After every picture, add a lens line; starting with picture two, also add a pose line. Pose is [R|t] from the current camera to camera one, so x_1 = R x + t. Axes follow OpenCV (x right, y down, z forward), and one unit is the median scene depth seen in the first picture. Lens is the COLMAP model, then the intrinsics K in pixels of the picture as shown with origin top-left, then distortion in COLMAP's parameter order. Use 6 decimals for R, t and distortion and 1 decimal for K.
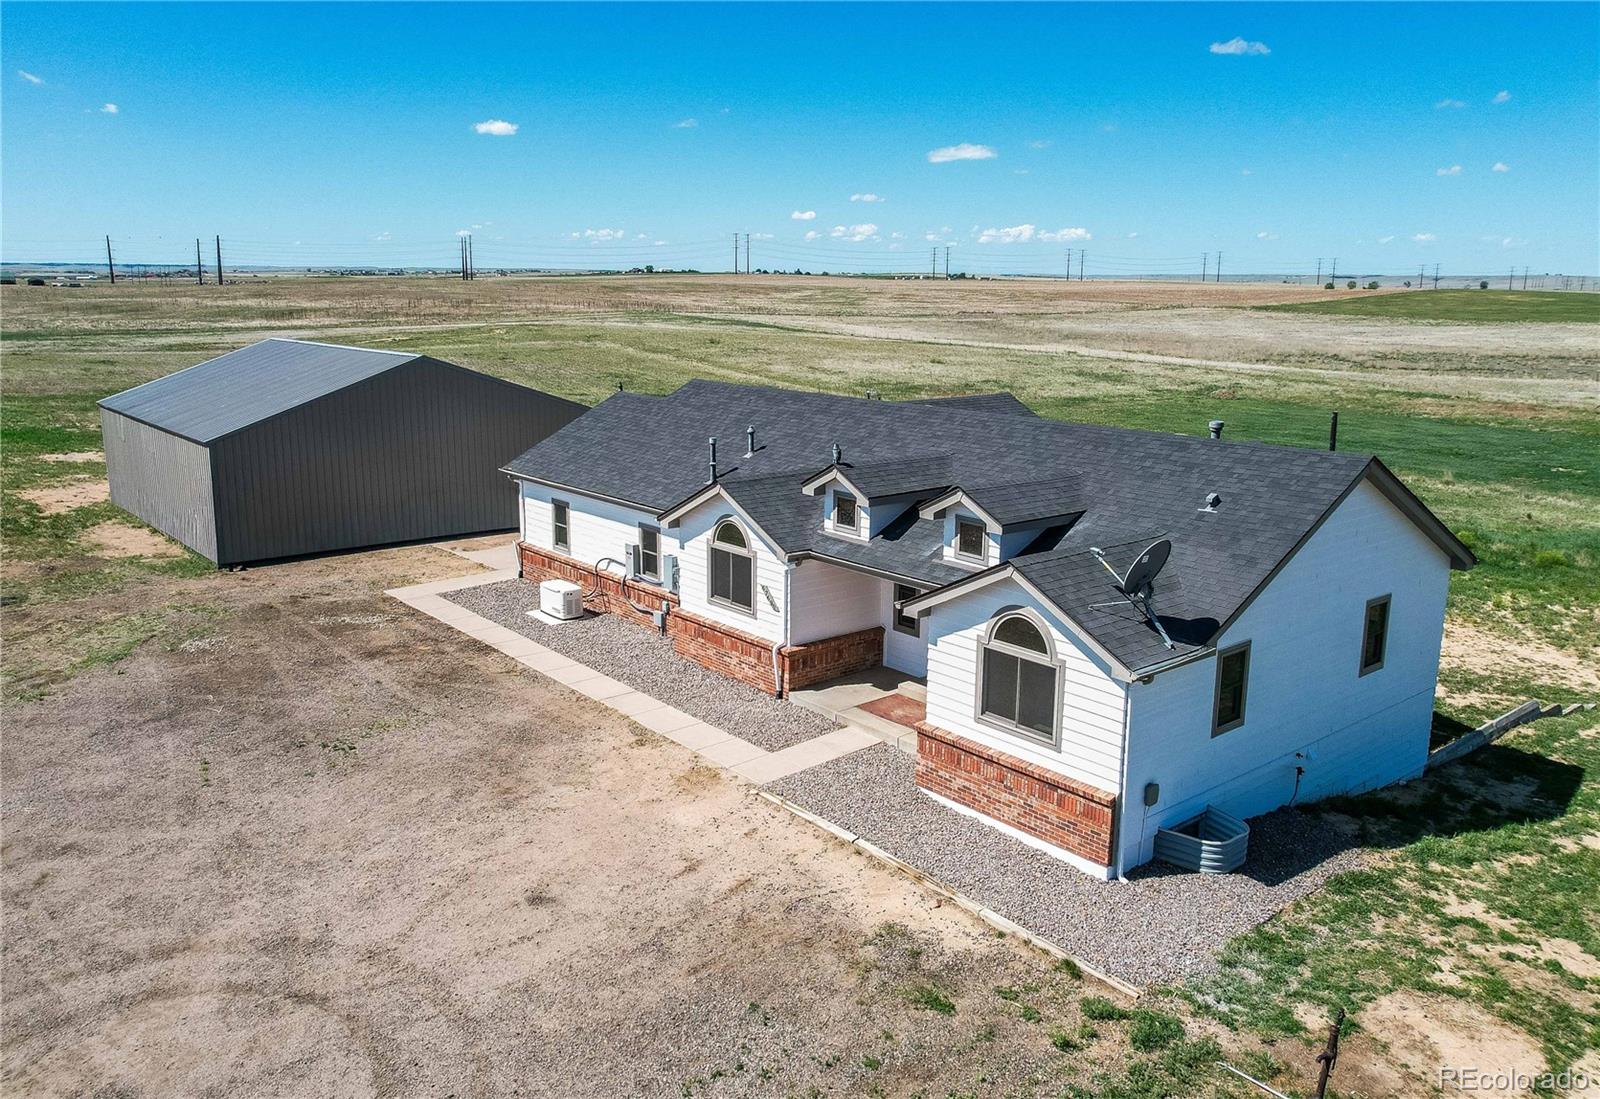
lens RADIAL K [[1259.2, 0, 800.0], [0, 1259.2, 549.5], [0, 0, 1]] dist [-0.037956, 0.000933]
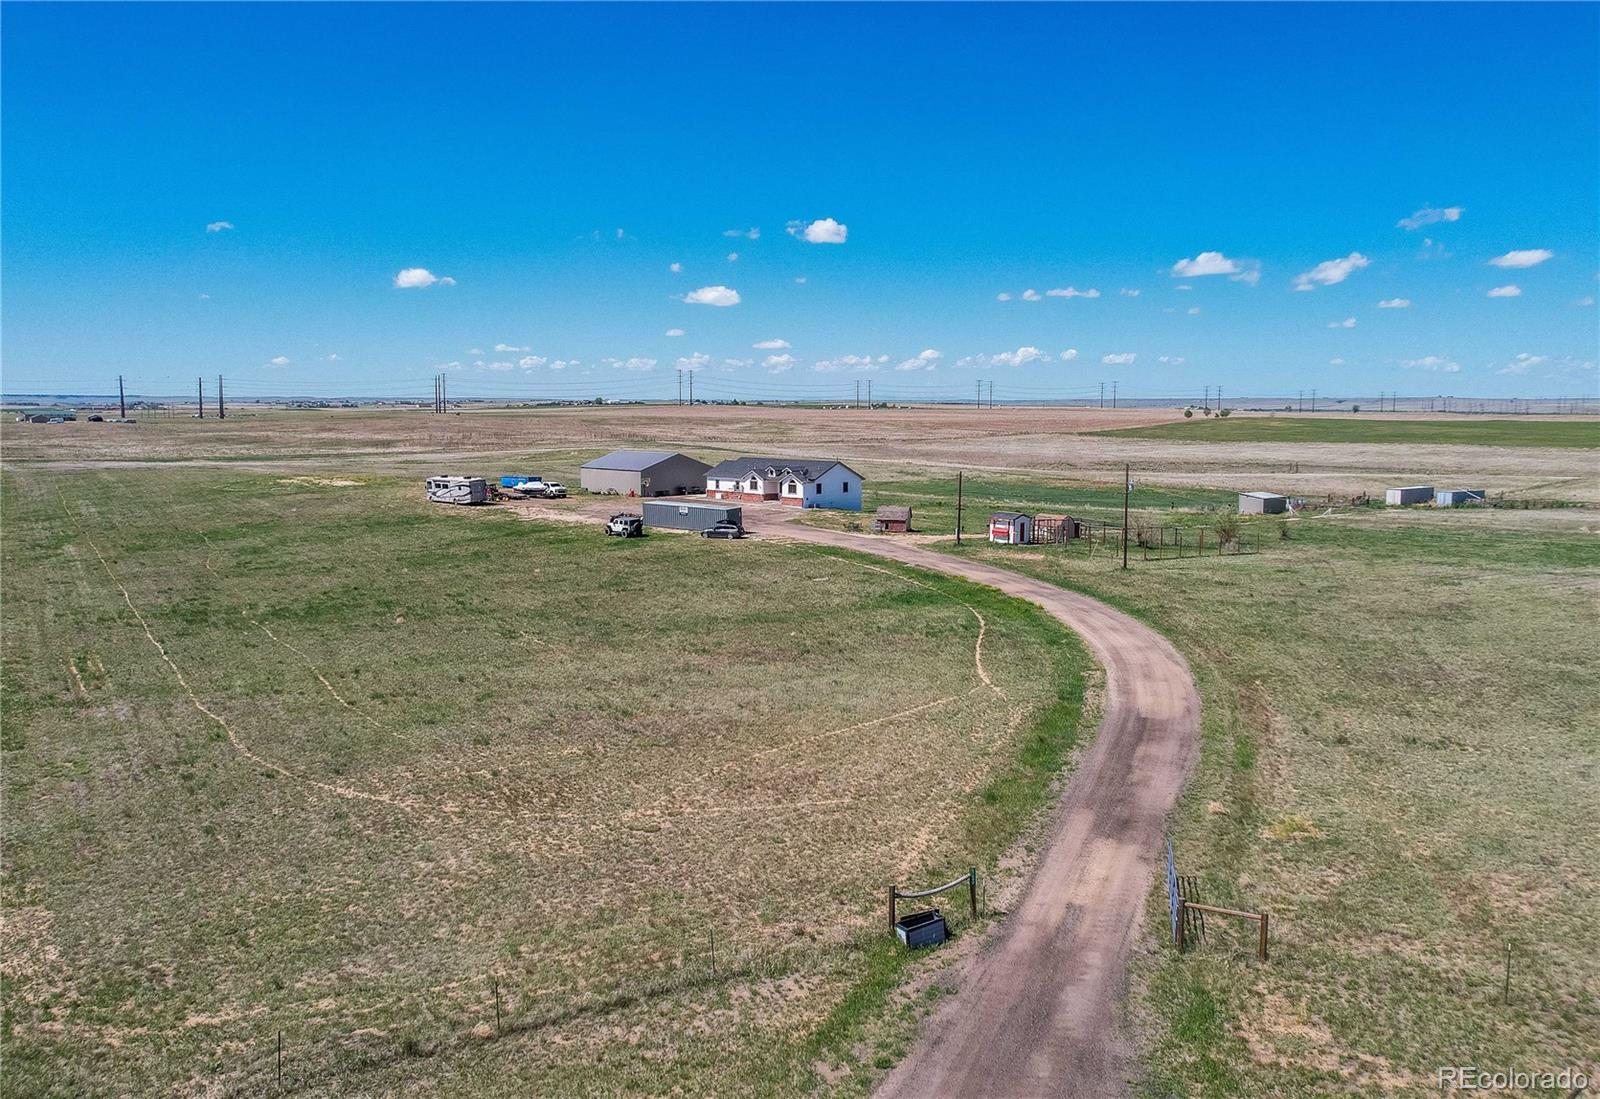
lens RADIAL K [[1259.2, 0, 800.0], [0, 1259.2, 549.5], [0, 0, 1]] dist [-0.037956, 0.000933]
pose [[0.998645, -0.011937, 0.050656, -0.022736], [0.016846, 0.995081, -0.097626, 0.149101], [-0.049242, 0.098347, 0.993933, -0.813638]]
